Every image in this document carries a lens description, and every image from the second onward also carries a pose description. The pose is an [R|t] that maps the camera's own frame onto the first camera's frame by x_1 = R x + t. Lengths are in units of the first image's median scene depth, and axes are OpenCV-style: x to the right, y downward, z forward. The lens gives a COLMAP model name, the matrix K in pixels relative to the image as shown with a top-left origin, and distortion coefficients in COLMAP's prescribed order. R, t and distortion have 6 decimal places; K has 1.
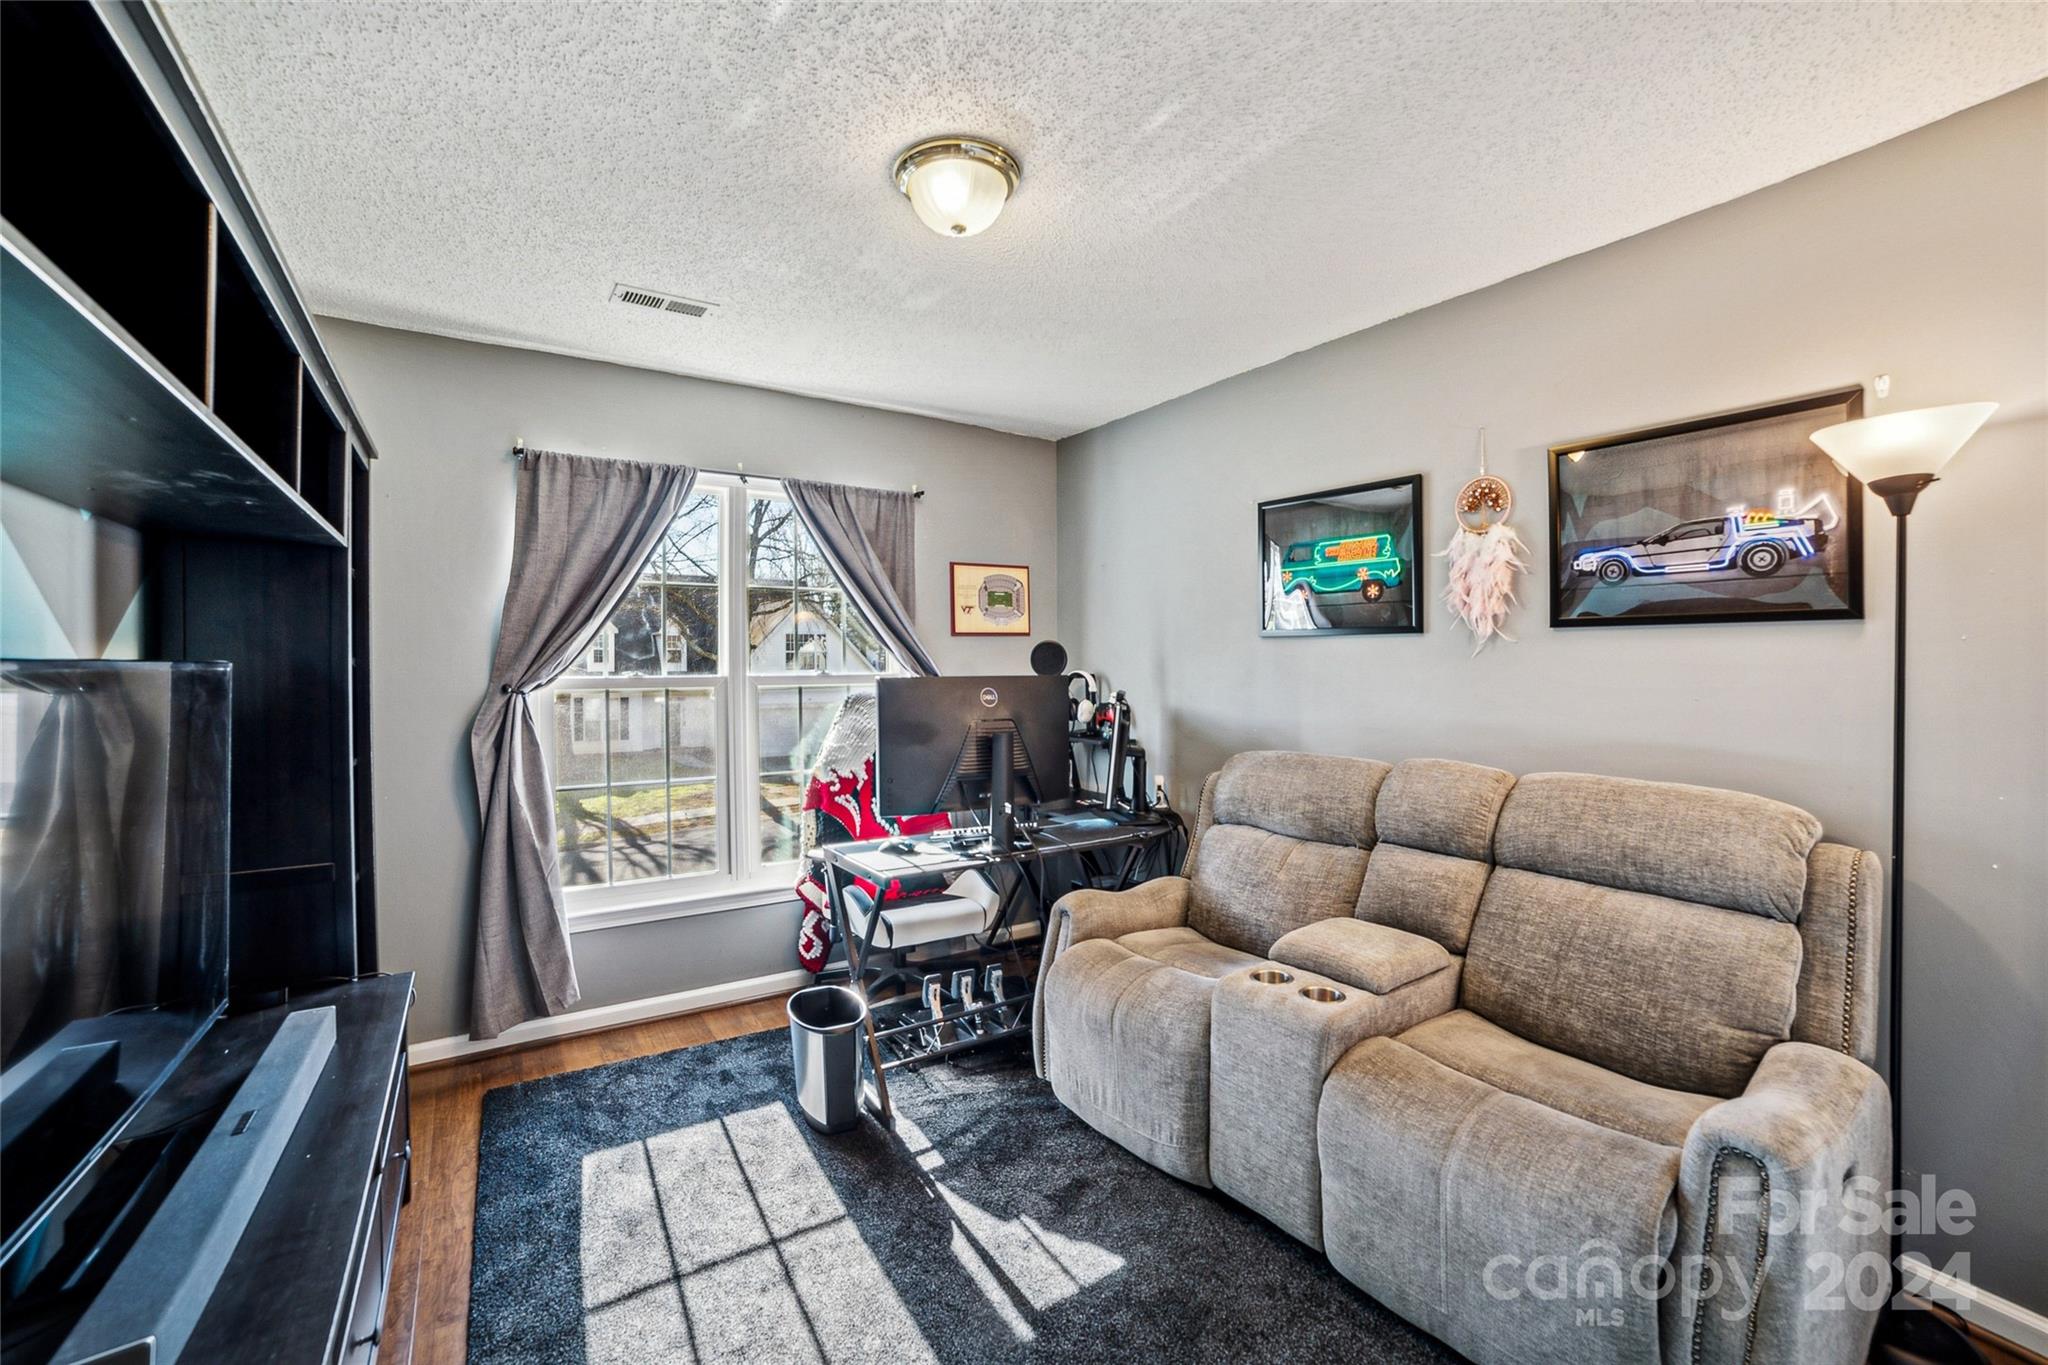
lens RADIAL K [[866.6, 0, 1010.3], [0, 866.6, 666.1], [0, 0, 1]] dist [-0.074730, 0.023397]
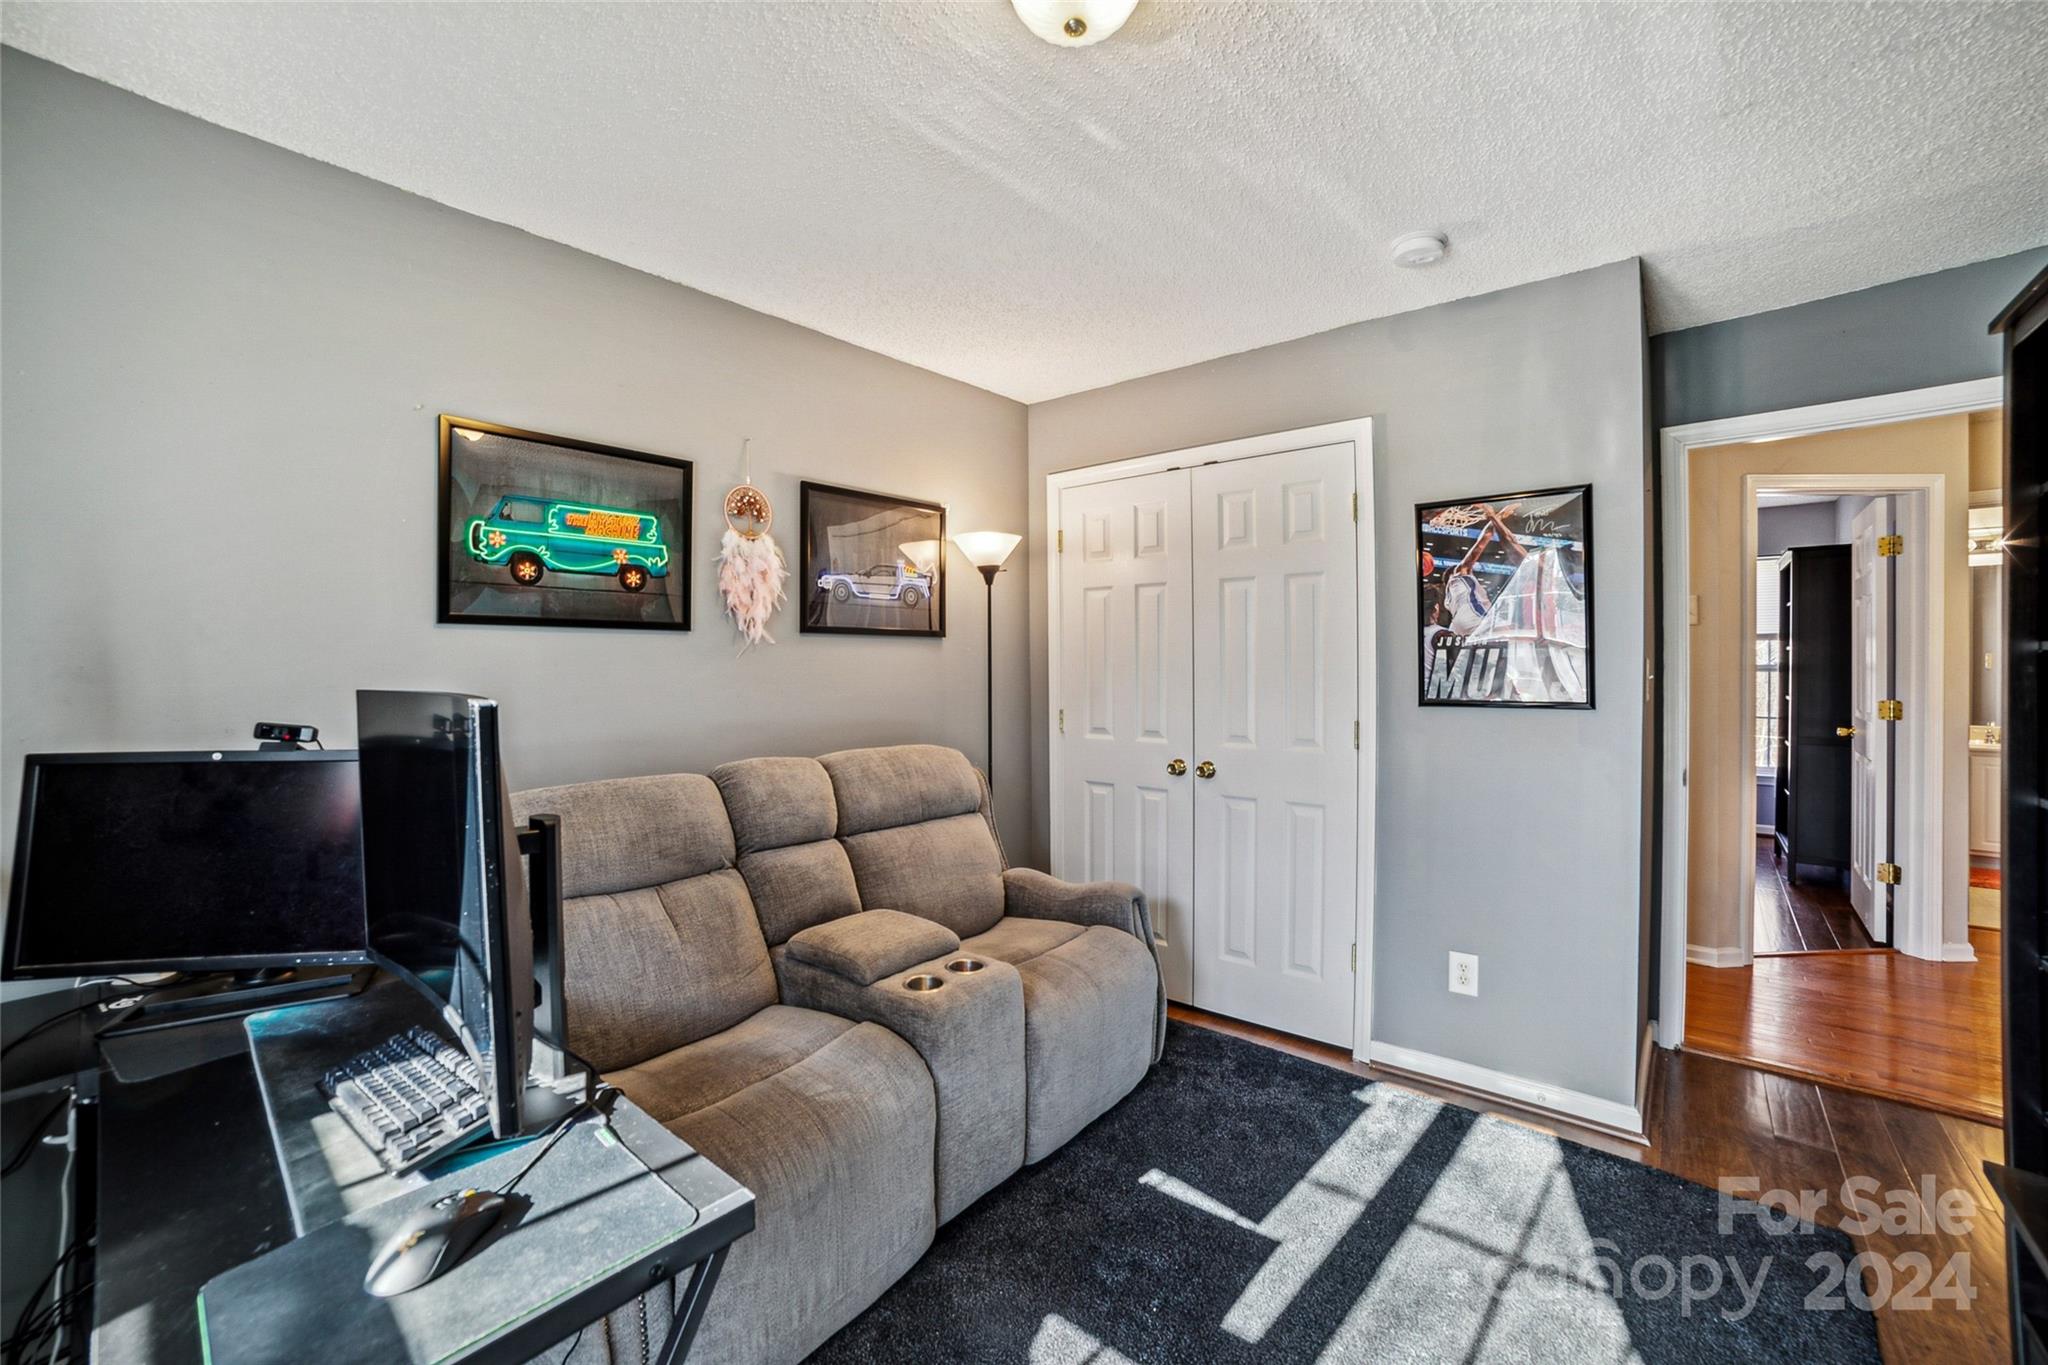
lens RADIAL K [[841.2, 0, 1020.9], [0, 841.2, 669.6], [0, 0, 1]] dist [-0.073232, 0.027309]
pose [[-0.299160, -0.008722, 0.954163, -0.545969], [0.007714, 0.999903, 0.011559, -0.004811], [-0.954172, 0.010818, -0.299064, 1.011212]]
